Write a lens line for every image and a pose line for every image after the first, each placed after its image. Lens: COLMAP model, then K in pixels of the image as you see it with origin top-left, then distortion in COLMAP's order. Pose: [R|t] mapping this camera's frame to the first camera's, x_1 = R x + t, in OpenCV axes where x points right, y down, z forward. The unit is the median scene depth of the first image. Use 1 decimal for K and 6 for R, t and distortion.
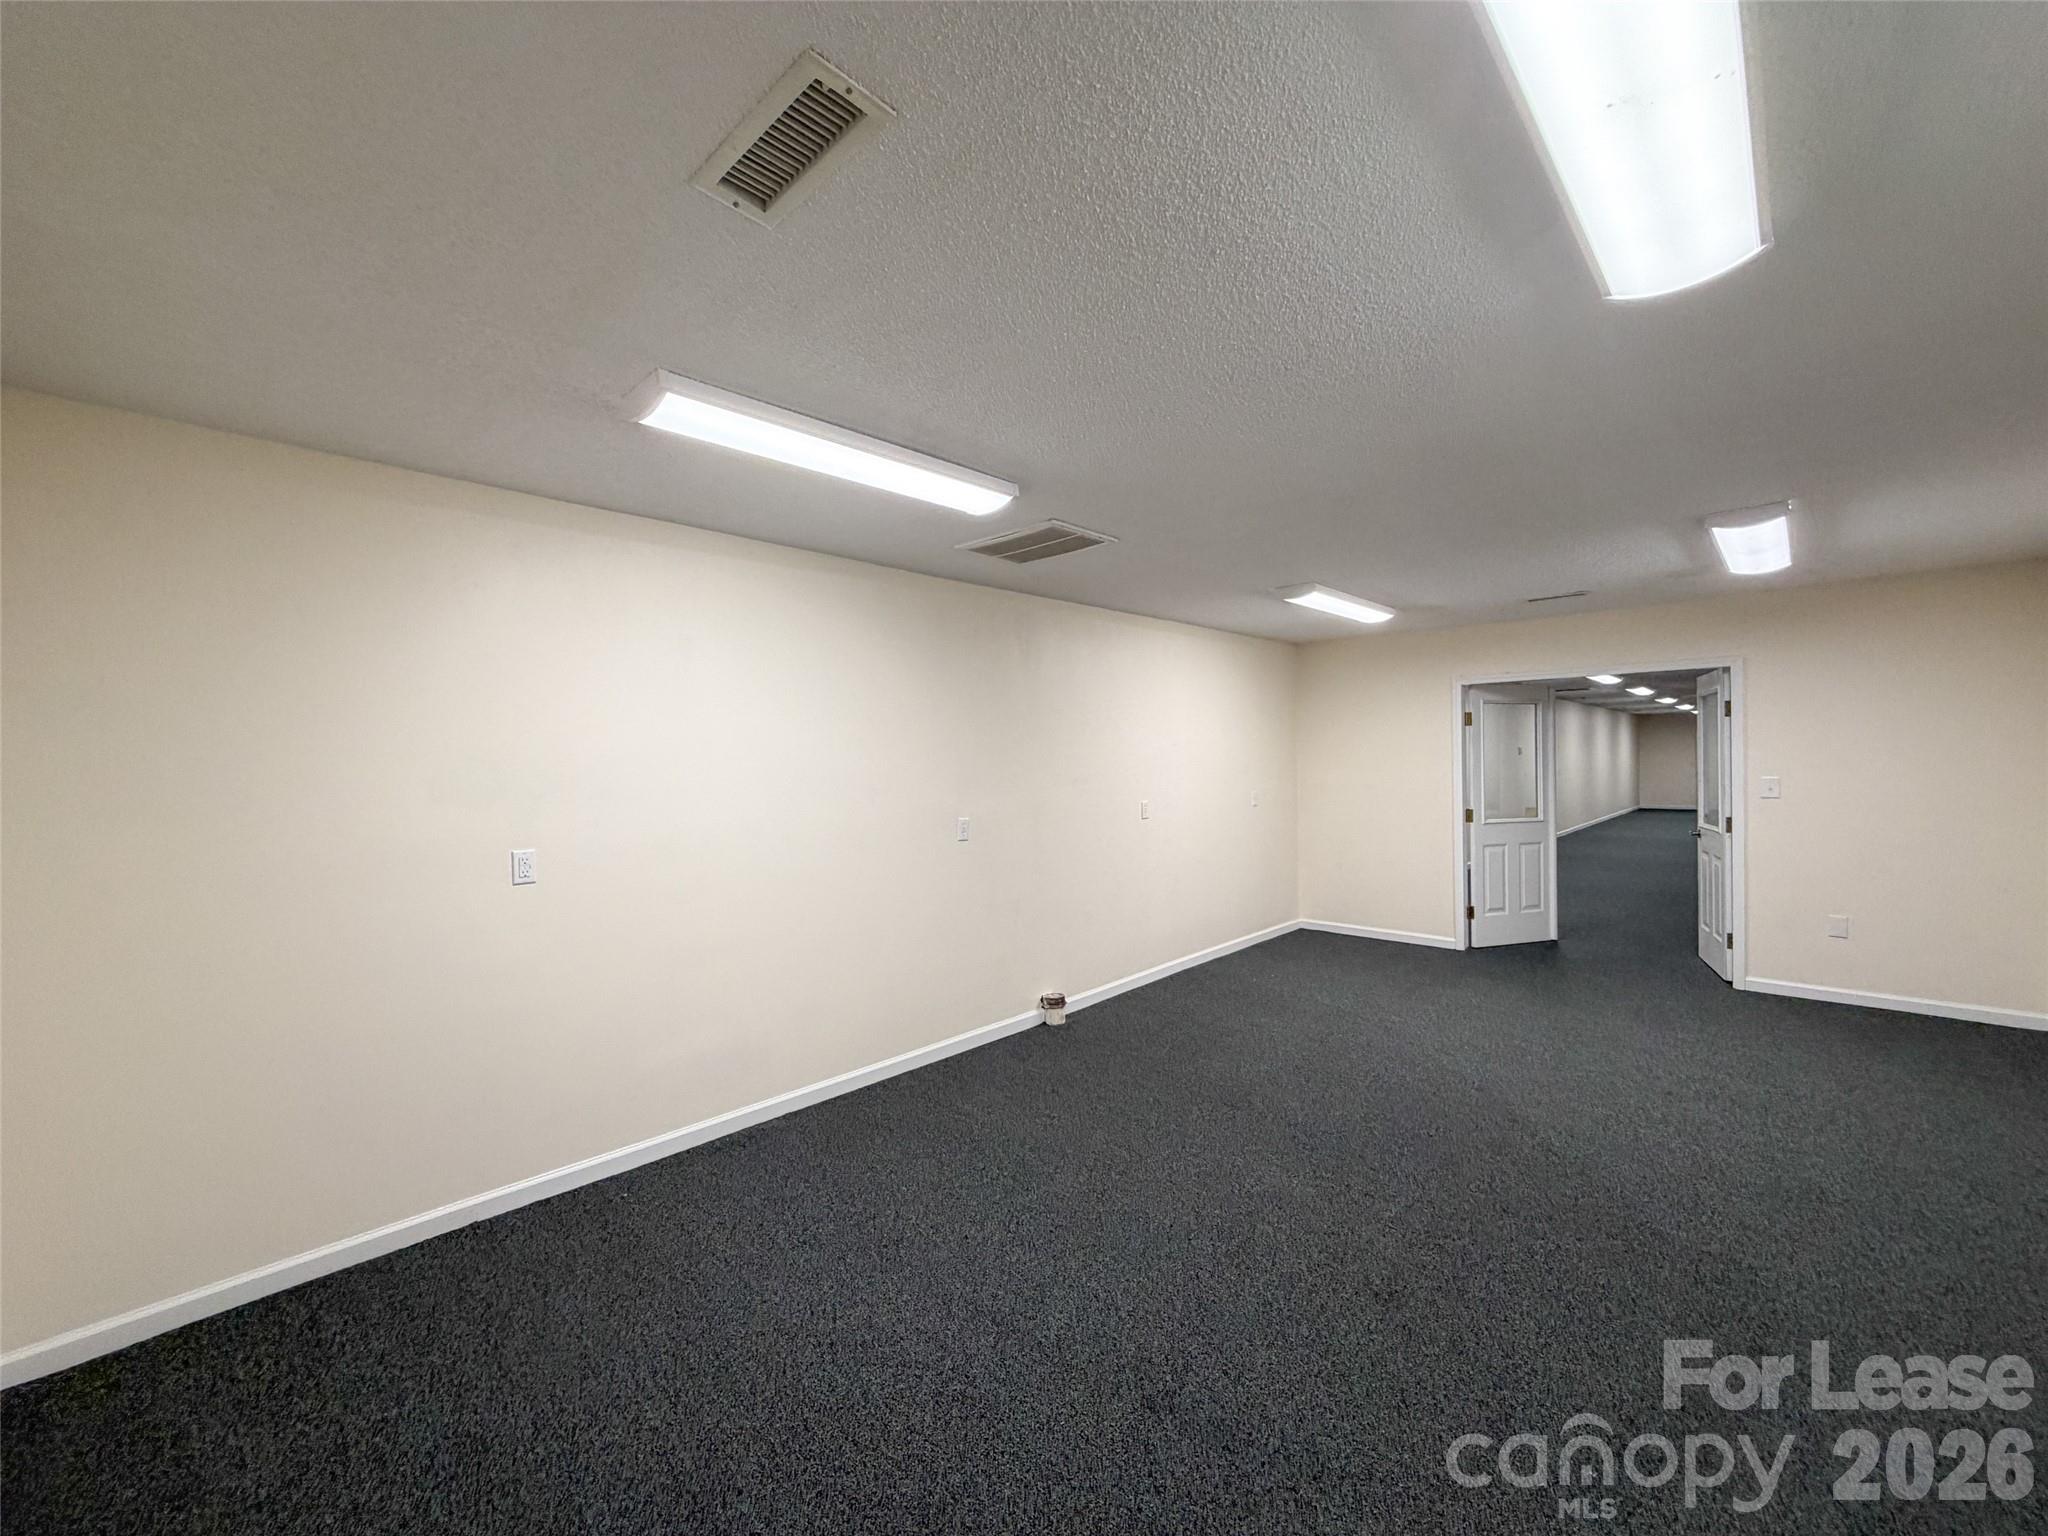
lens RADIAL K [[814.3, 0, 1016.2], [0, 814.3, 771.1], [0, 0, 1]] dist [0.001252, 0.000177]
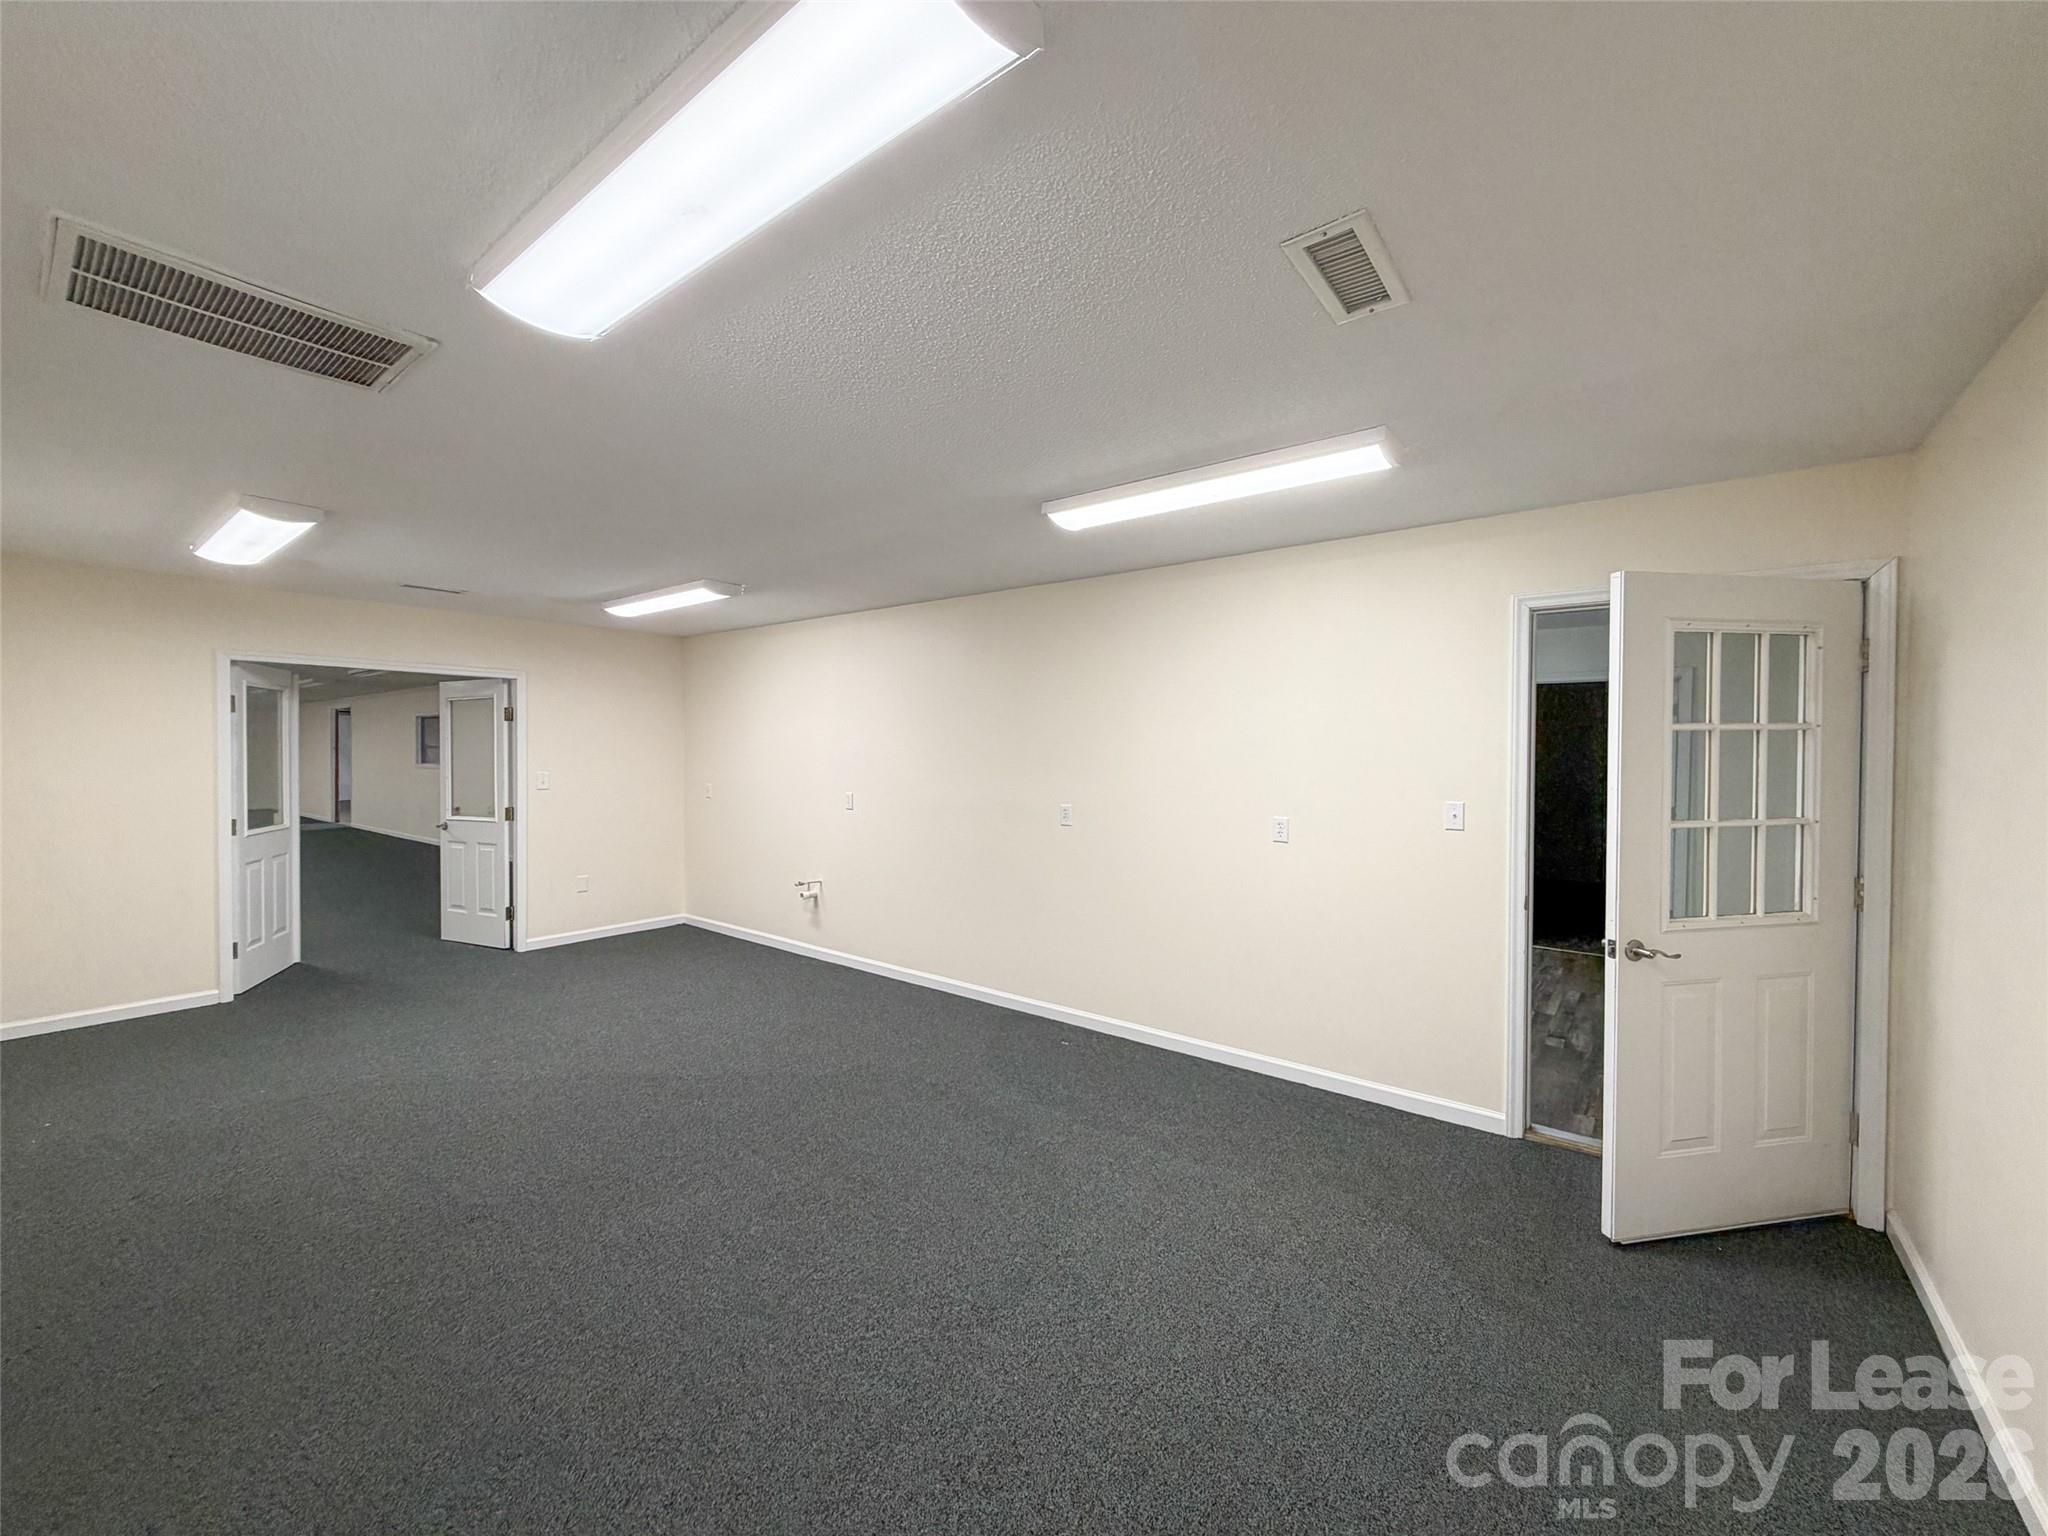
lens RADIAL K [[814.3, 0, 1015.2], [0, 814.3, 764.0], [0, 0, 1]] dist [0.001252, 0.000177]
pose [[-0.106071, 0.004186, 0.994350, -0.354841], [0.005605, 0.999978, -0.003612, 0.001894], [-0.994343, 0.005190, -0.106092, 0.394249]]
